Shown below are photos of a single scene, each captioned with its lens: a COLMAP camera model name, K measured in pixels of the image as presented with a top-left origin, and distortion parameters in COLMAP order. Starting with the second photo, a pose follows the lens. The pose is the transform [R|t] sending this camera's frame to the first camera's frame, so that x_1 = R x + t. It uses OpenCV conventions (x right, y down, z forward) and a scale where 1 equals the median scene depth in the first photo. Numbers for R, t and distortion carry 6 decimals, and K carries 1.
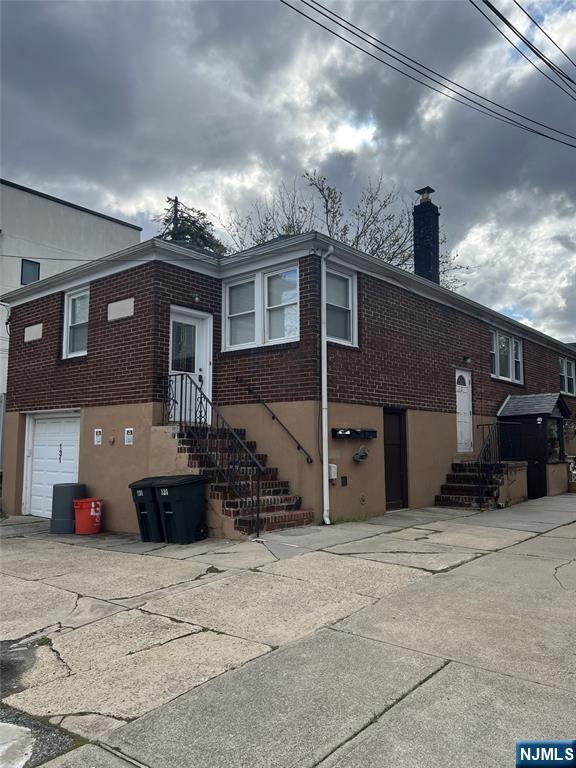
lens RADIAL K [[578.0, 0, 289.1], [0, 578.0, 384.5], [0, 0, 1]] dist [0.034440, -0.005774]
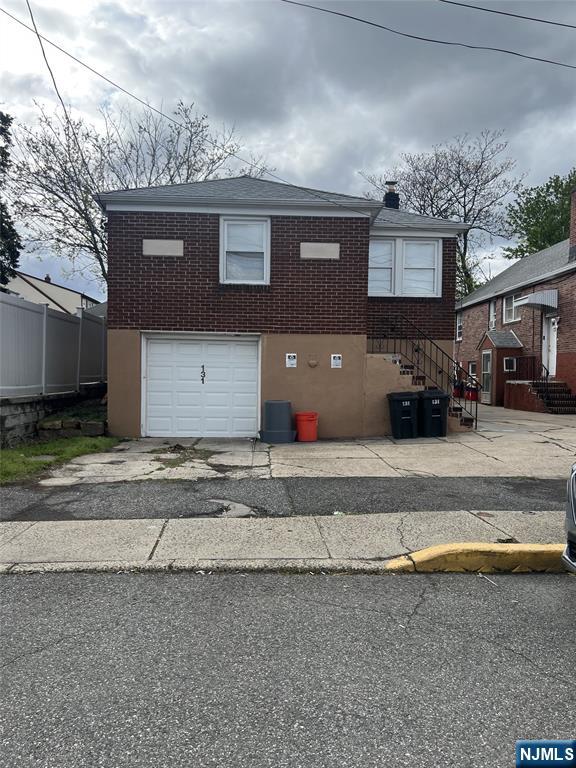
lens RADIAL K [[578.0, 0, 288.0], [0, 578.0, 383.7], [0, 0, 1]] dist [0.034440, -0.005774]
pose [[0.718831, -0.006019, 0.695158, -1.188575], [-0.084367, 0.991816, 0.095828, 0.028775], [-0.690046, -0.127533, 0.712441, 0.199146]]
